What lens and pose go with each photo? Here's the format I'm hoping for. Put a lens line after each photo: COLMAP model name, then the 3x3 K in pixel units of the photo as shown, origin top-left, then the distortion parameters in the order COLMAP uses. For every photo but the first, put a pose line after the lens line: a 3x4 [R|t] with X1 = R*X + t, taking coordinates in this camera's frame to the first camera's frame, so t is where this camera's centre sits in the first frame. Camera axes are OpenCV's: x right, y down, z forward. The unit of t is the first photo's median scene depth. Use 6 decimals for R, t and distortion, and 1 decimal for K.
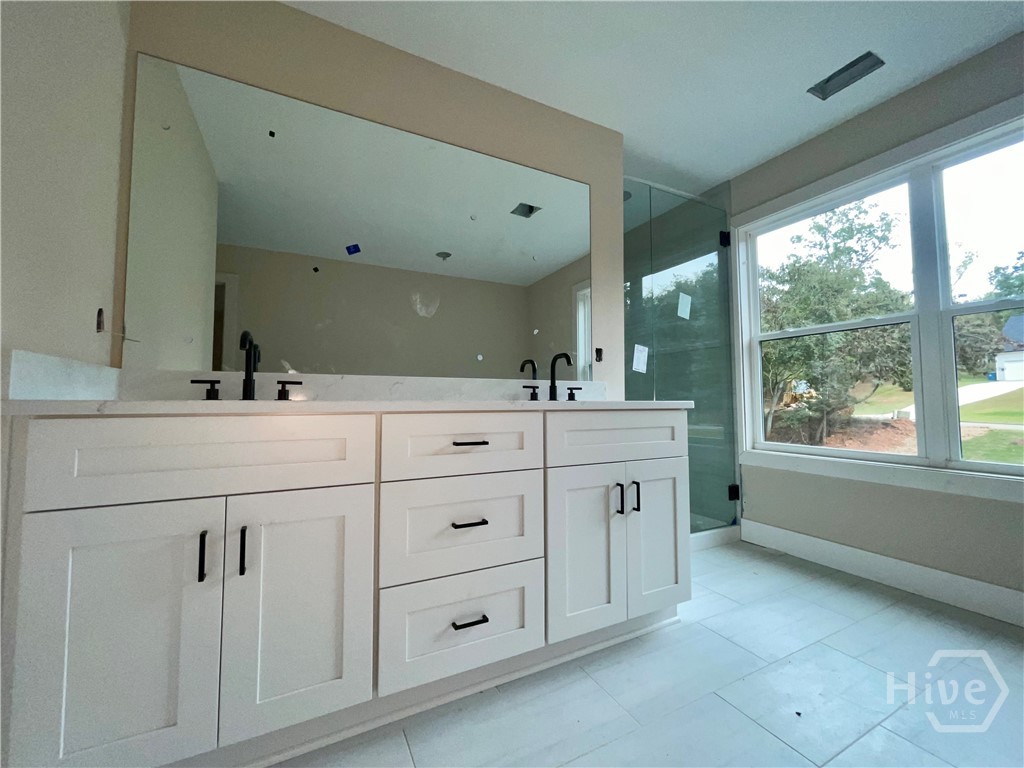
lens RADIAL K [[415.8, 0, 510.5], [0, 415.8, 380.2], [0, 0, 1]] dist [-0.001338, -0.000168]
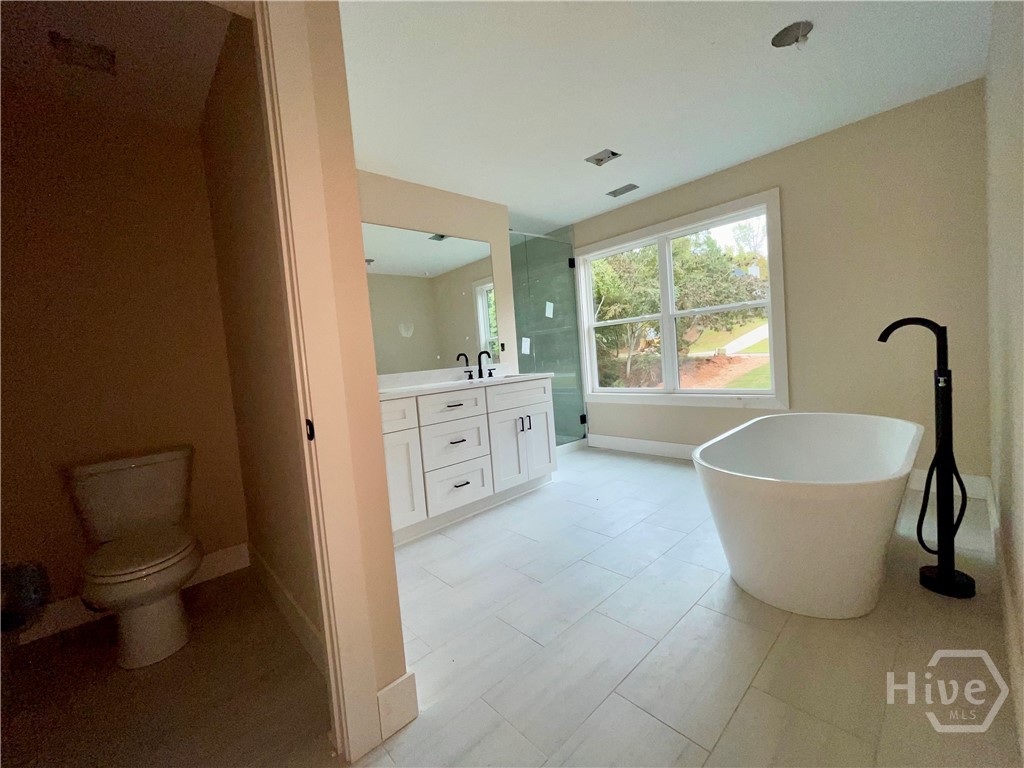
lens RADIAL K [[415.8, 0, 510.5], [0, 415.8, 380.2], [0, 0, 1]] dist [-0.001338, -0.000168]
pose [[0.961246, -0.091205, 0.260167, -0.179850], [0.064503, 0.991902, 0.109404, -0.095479], [-0.268039, -0.088383, 0.959345, -0.553854]]
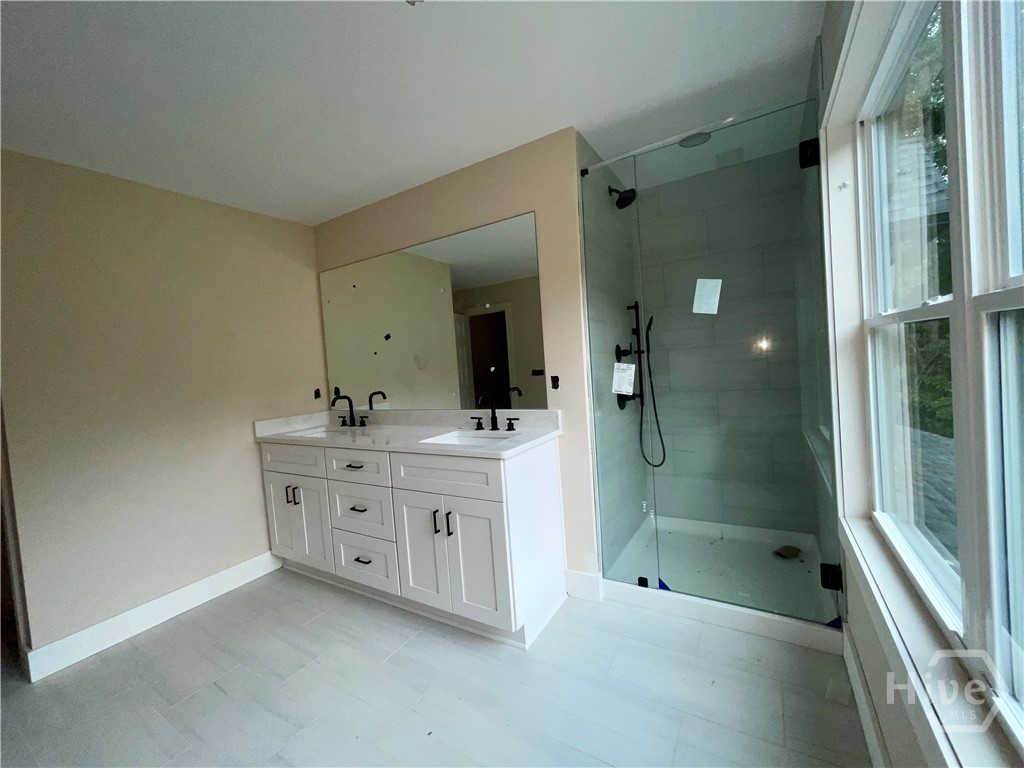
lens RADIAL K [[415.8, 0, 510.5], [0, 415.8, 380.2], [0, 0, 1]] dist [-0.001338, -0.000168]
pose [[0.522250, -0.000716, -0.852792, 0.868835], [0.116814, 0.990634, 0.070705, -0.128669], [0.844754, -0.136544, 0.517442, 0.336628]]
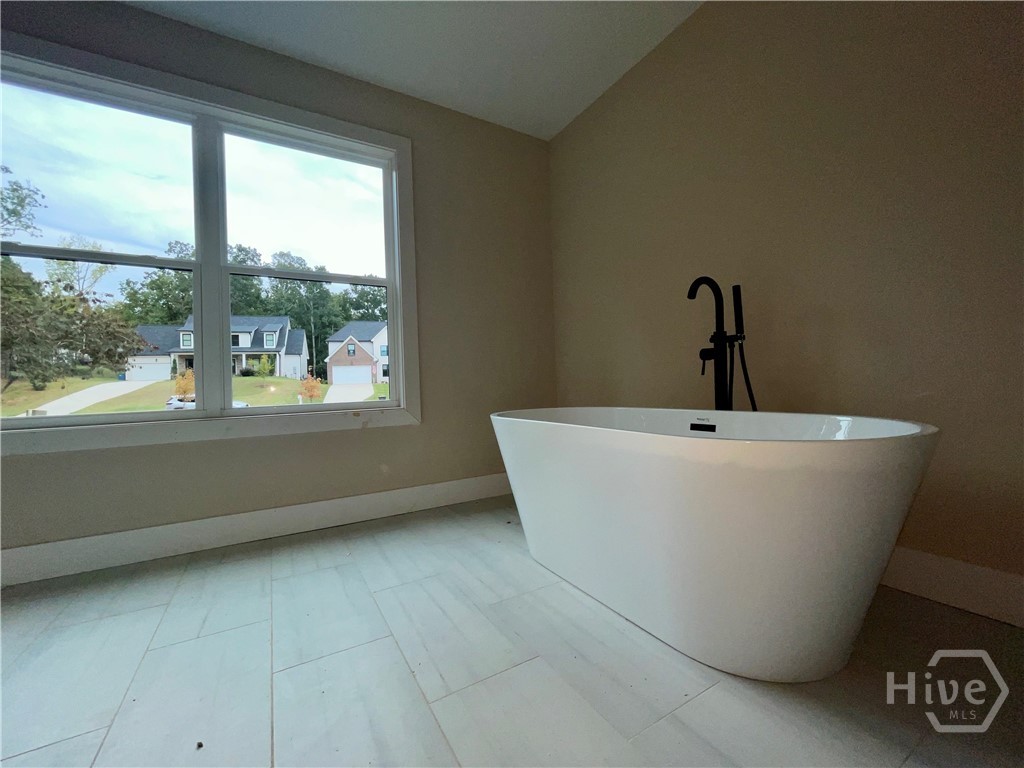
lens RADIAL K [[415.8, 0, 510.5], [0, 415.8, 380.2], [0, 0, 1]] dist [-0.001338, -0.000168]
pose [[-0.048615, 0.019208, 0.998633, -0.019274], [-0.016873, 0.999657, -0.020049, 0.100336], [-0.998675, -0.017824, -0.048274, 0.258031]]
